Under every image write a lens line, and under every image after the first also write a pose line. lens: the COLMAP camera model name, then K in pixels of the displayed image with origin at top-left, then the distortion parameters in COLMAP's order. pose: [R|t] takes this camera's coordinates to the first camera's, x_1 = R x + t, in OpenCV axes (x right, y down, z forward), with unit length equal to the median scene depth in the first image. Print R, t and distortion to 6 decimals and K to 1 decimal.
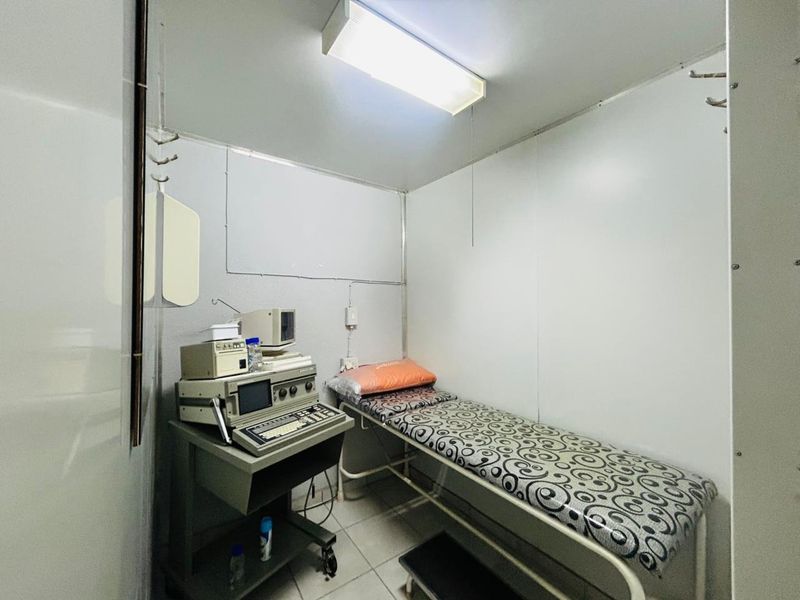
lens RADIAL K [[321.2, 0, 402.8], [0, 321.2, 300.9], [0, 0, 1]] dist [-0.002125, -0.000621]
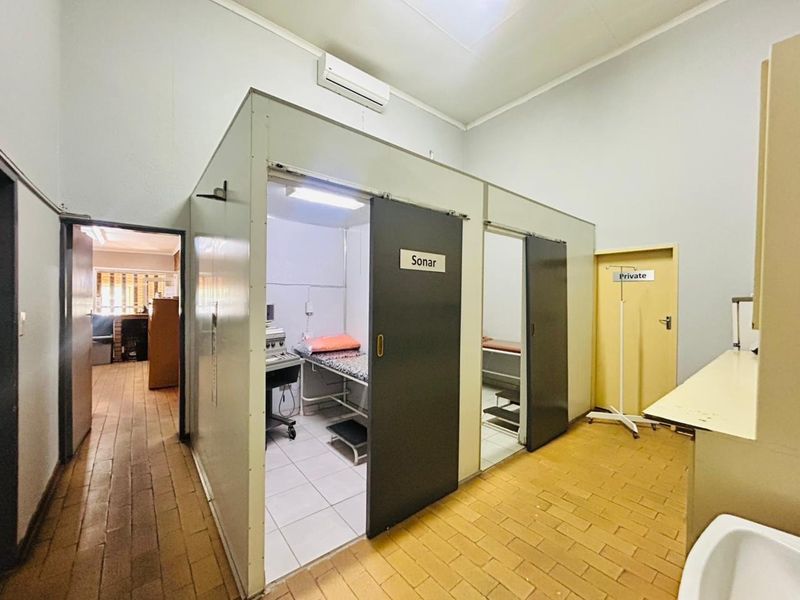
lens RADIAL K [[321.2, 0, 397.2], [0, 321.2, 300.3], [0, 0, 1]] dist [-0.002125, -0.000621]
pose [[0.999281, 0.009365, 0.036747, 0.272286], [-0.010173, 0.999709, 0.021864, -0.034850], [-0.036532, -0.022222, 0.999085, -0.783904]]
